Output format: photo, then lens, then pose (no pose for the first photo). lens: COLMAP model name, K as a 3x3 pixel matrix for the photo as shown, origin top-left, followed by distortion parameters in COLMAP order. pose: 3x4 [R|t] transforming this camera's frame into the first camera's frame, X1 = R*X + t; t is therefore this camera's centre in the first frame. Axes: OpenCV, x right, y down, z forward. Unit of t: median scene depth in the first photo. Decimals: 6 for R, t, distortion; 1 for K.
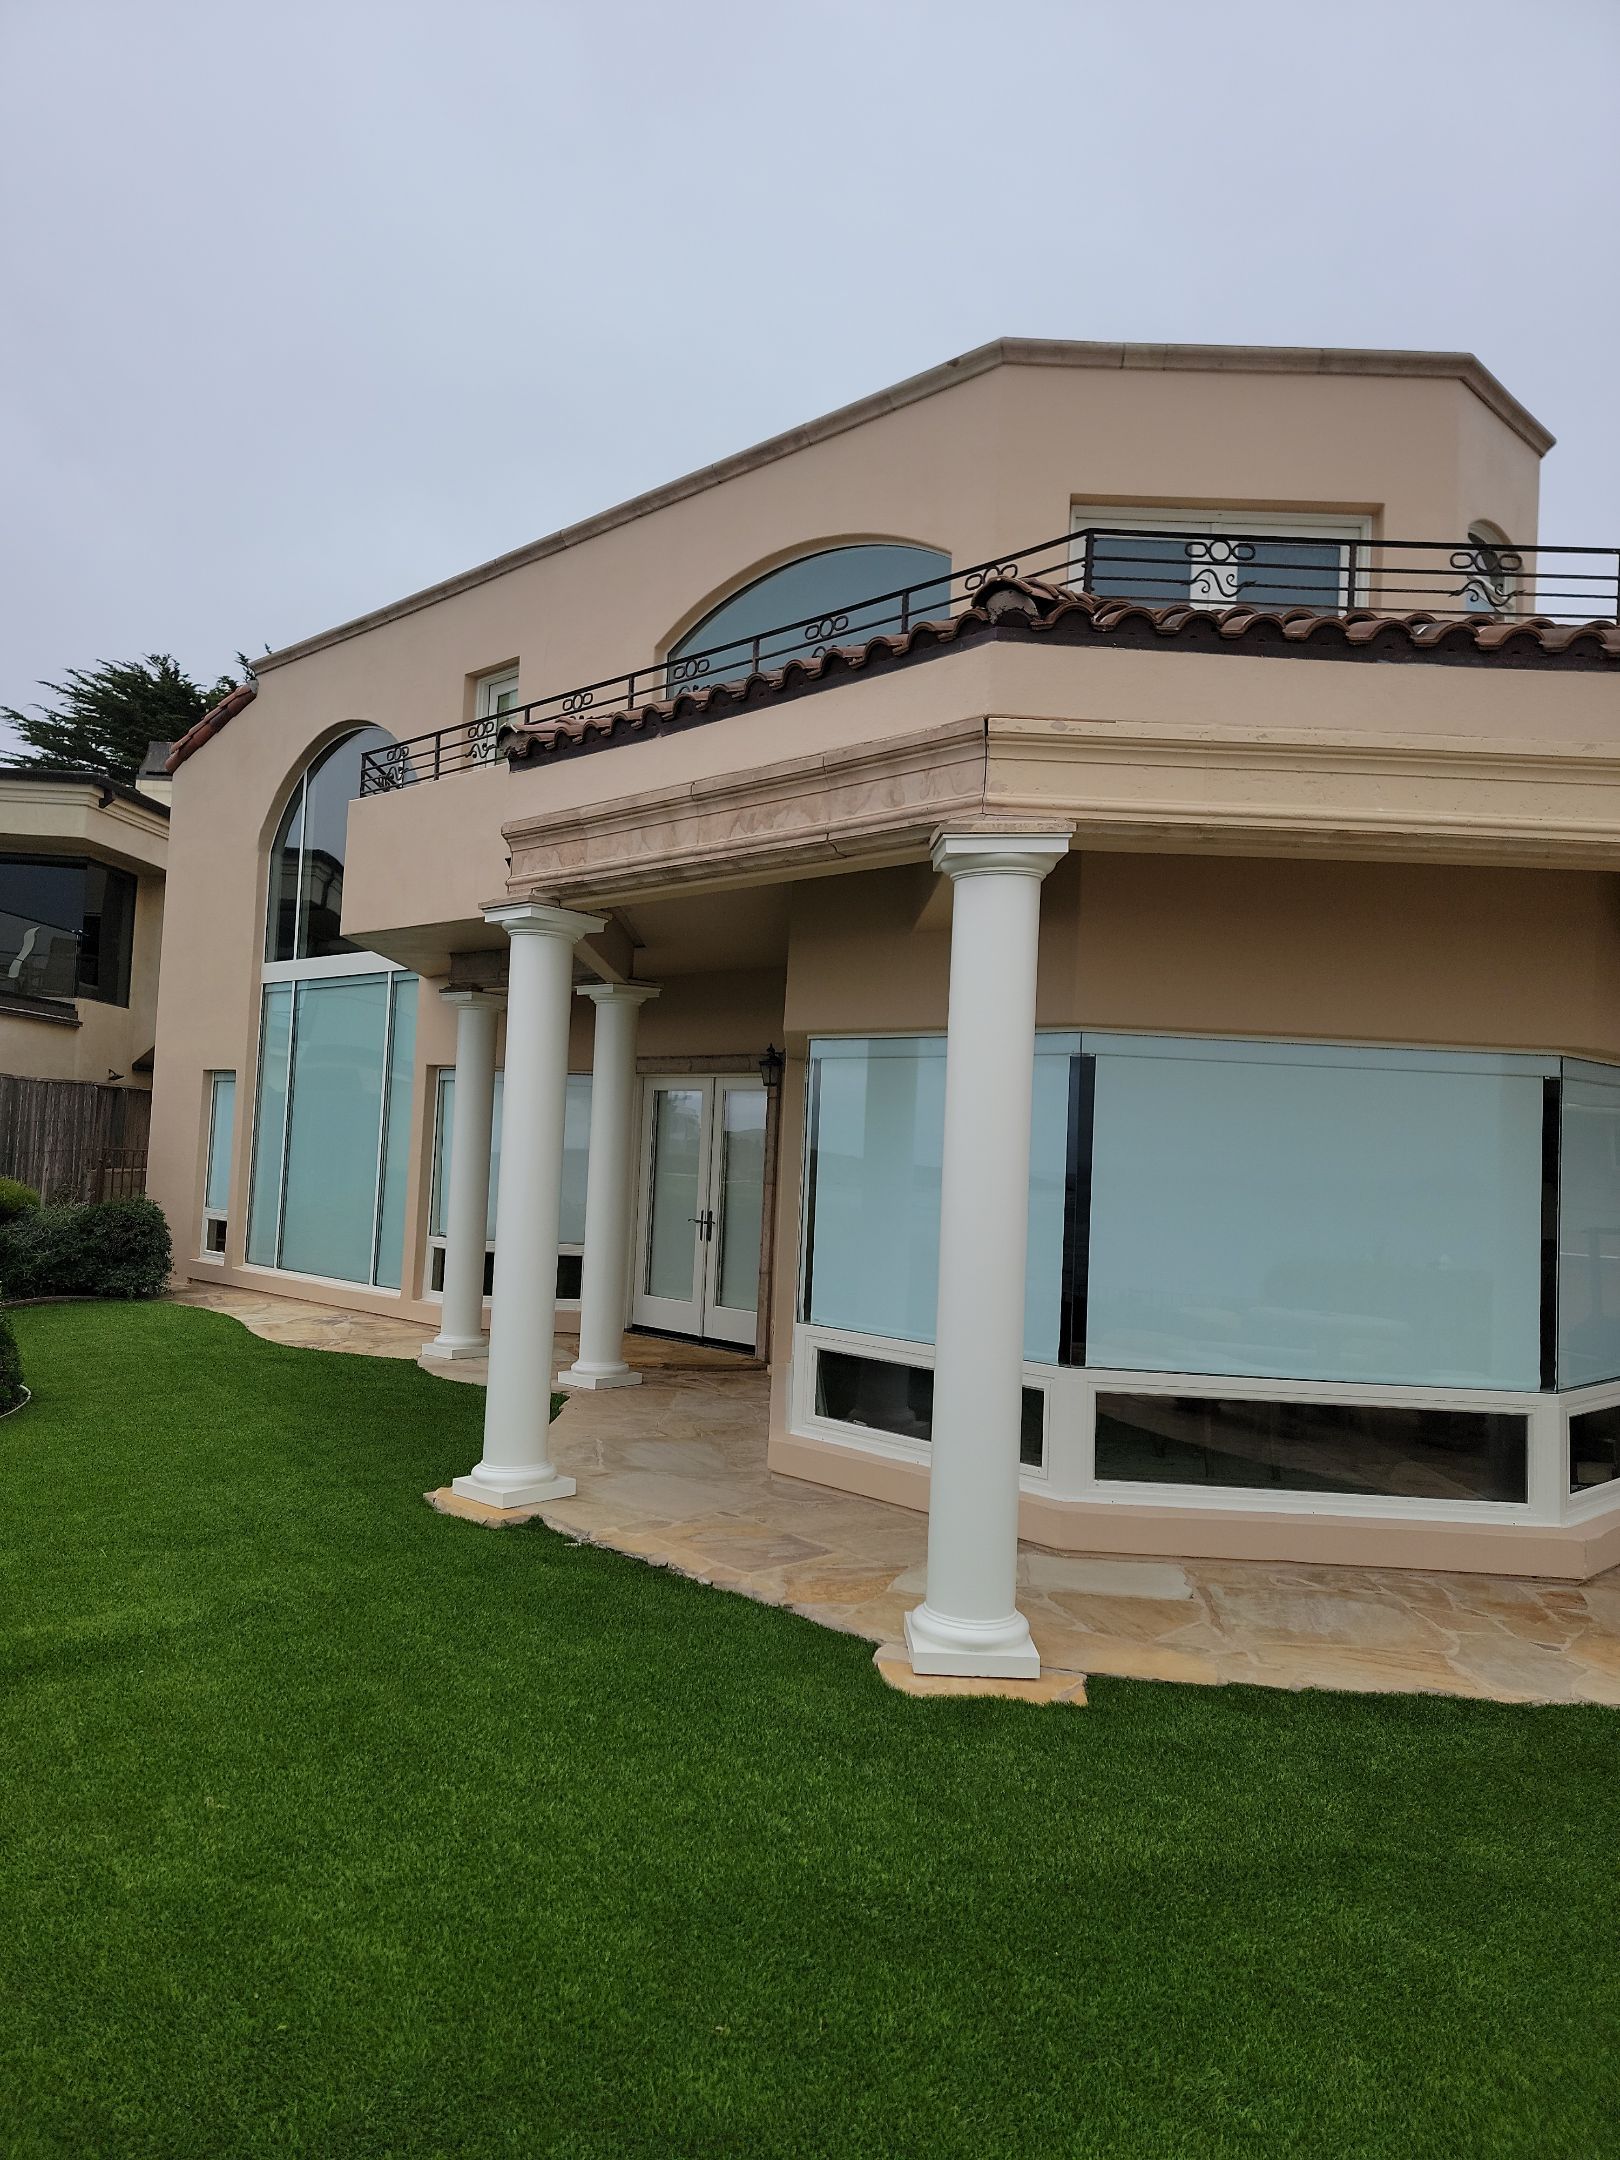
lens RADIAL K [[1504.2, 0, 794.7], [0, 1504.2, 1069.7], [0, 0, 1]] dist [0.074976, -0.039250]
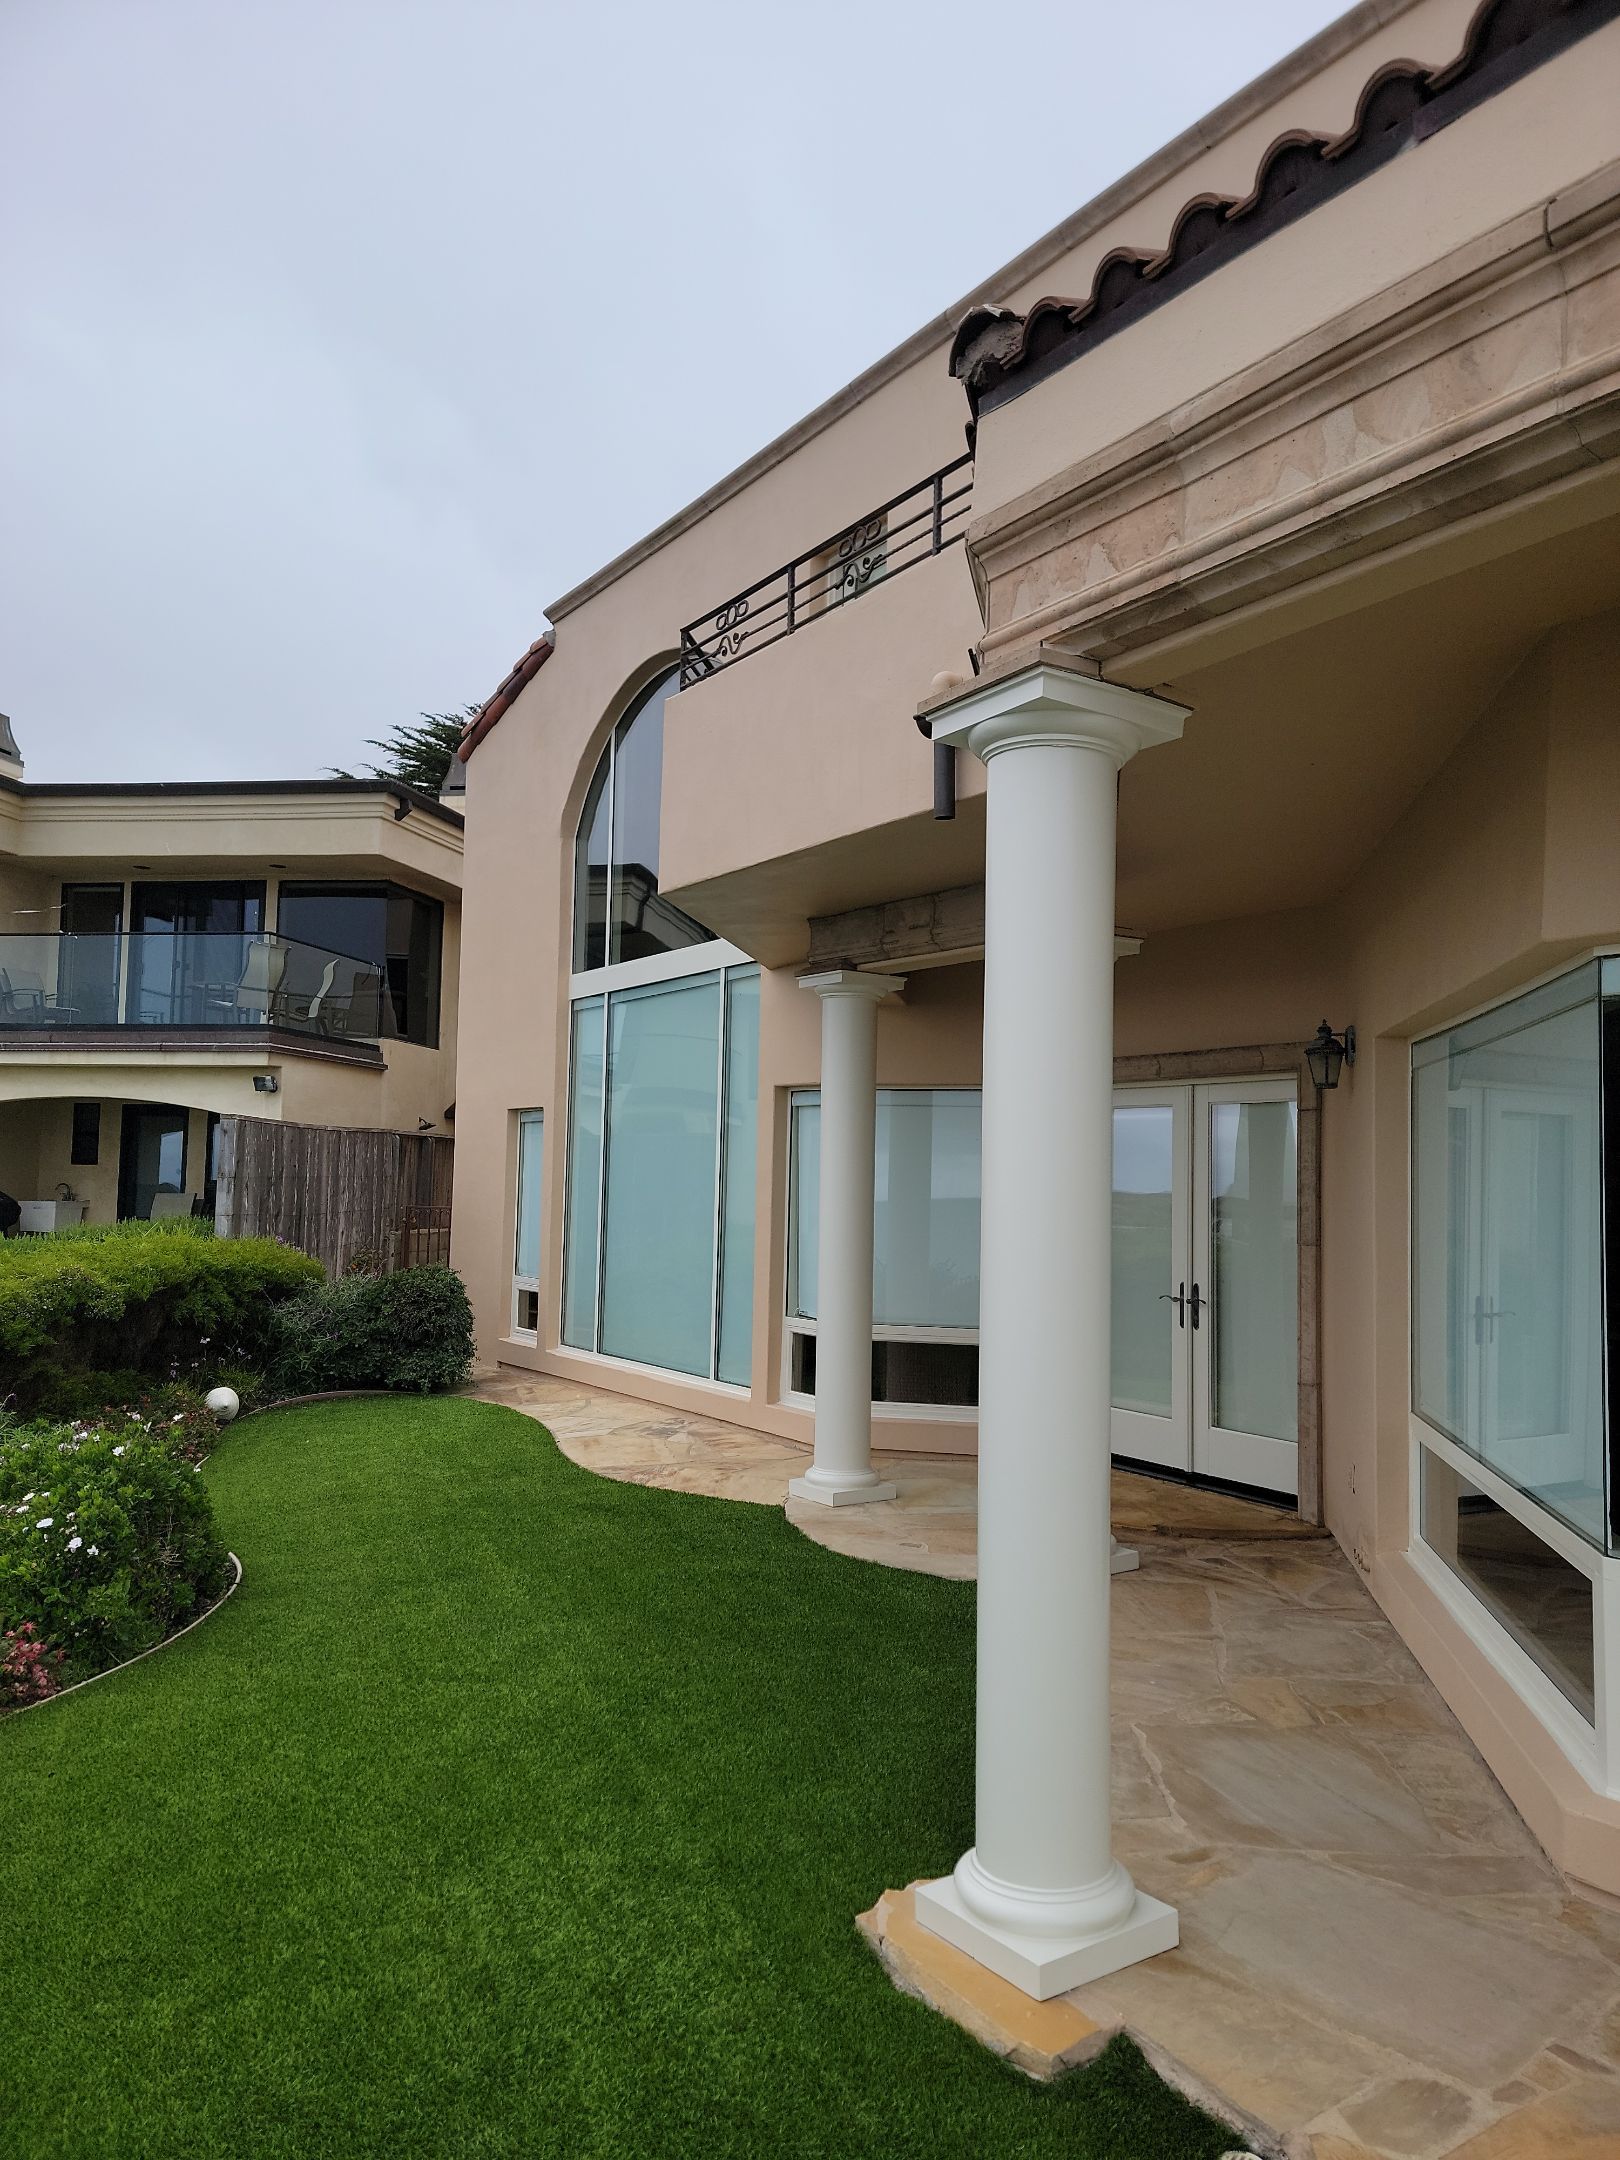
lens RADIAL K [[1504.2, 0, 816.1], [0, 1504.2, 1096.5], [0, 0, 1]] dist [0.074976, -0.039250]
pose [[0.981283, -0.034598, -0.189436, -0.122806], [0.032202, 0.999358, -0.015712, 0.020529], [0.189858, 0.009318, 0.981767, 0.406900]]
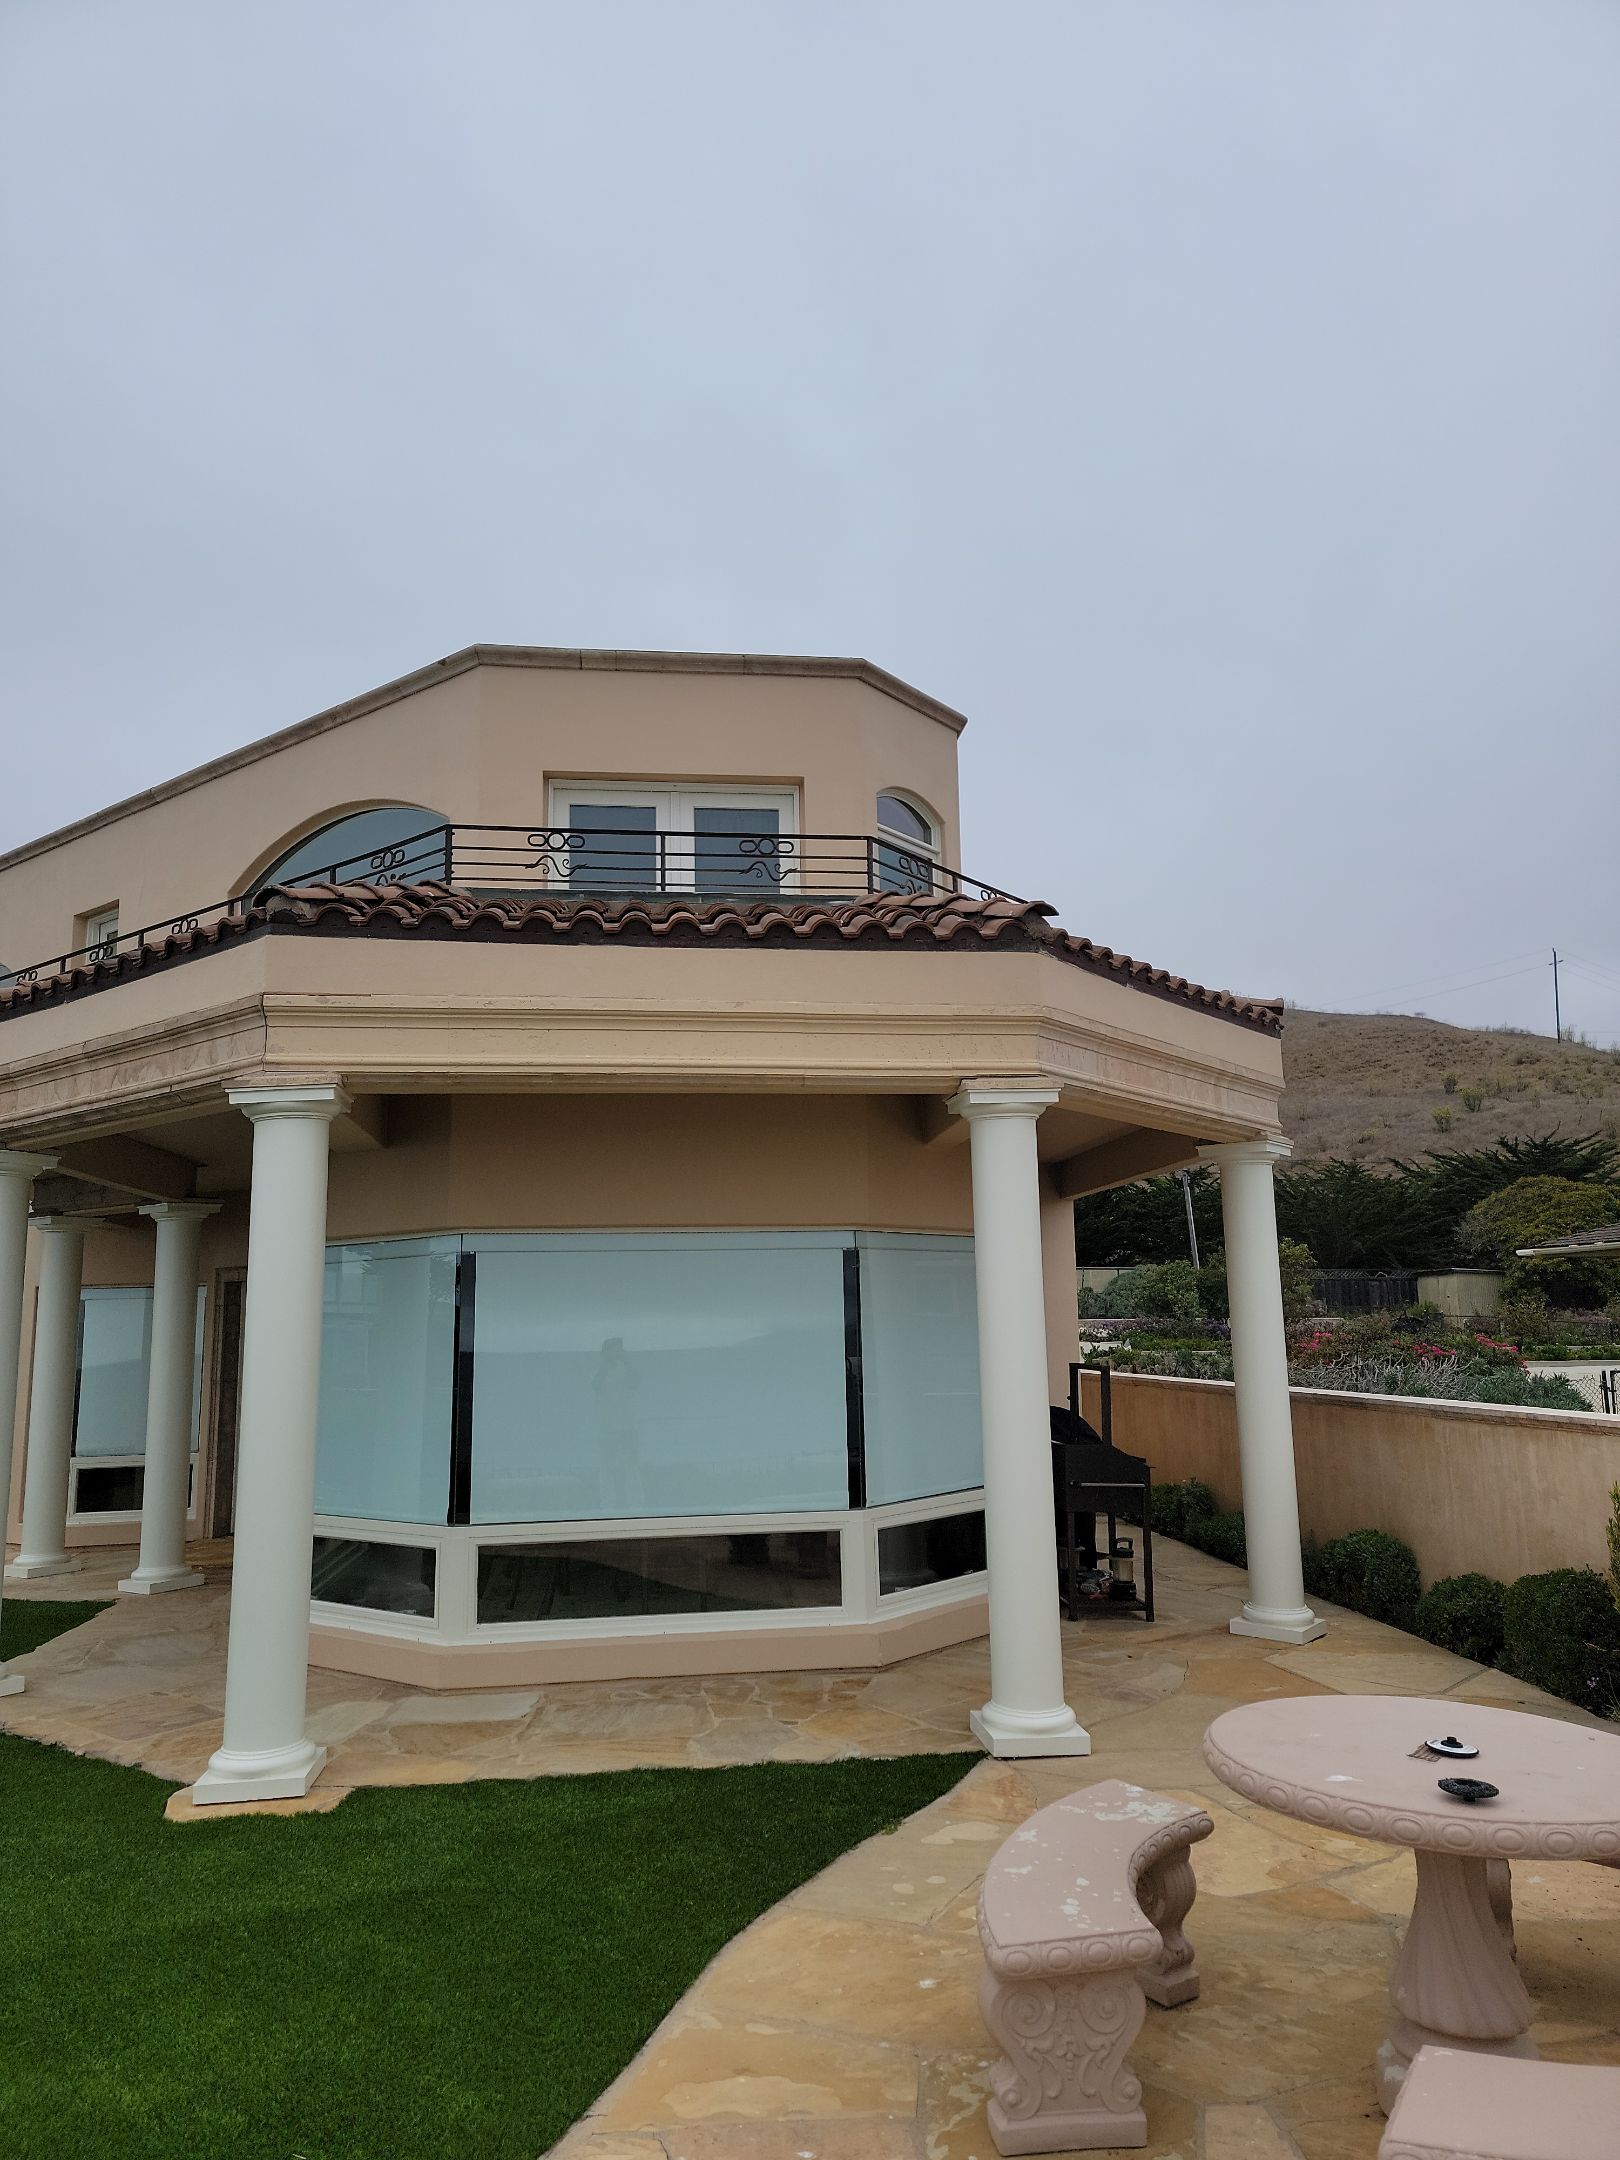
lens RADIAL K [[1504.2, 0, 824.4], [0, 1504.2, 1082.4], [0, 0, 1]] dist [0.074976, -0.039250]
pose [[0.990888, -0.044595, 0.127089, 0.237341], [0.058089, 0.992823, -0.104534, -0.001934], [-0.121515, 0.110964, 0.986368, -0.159091]]
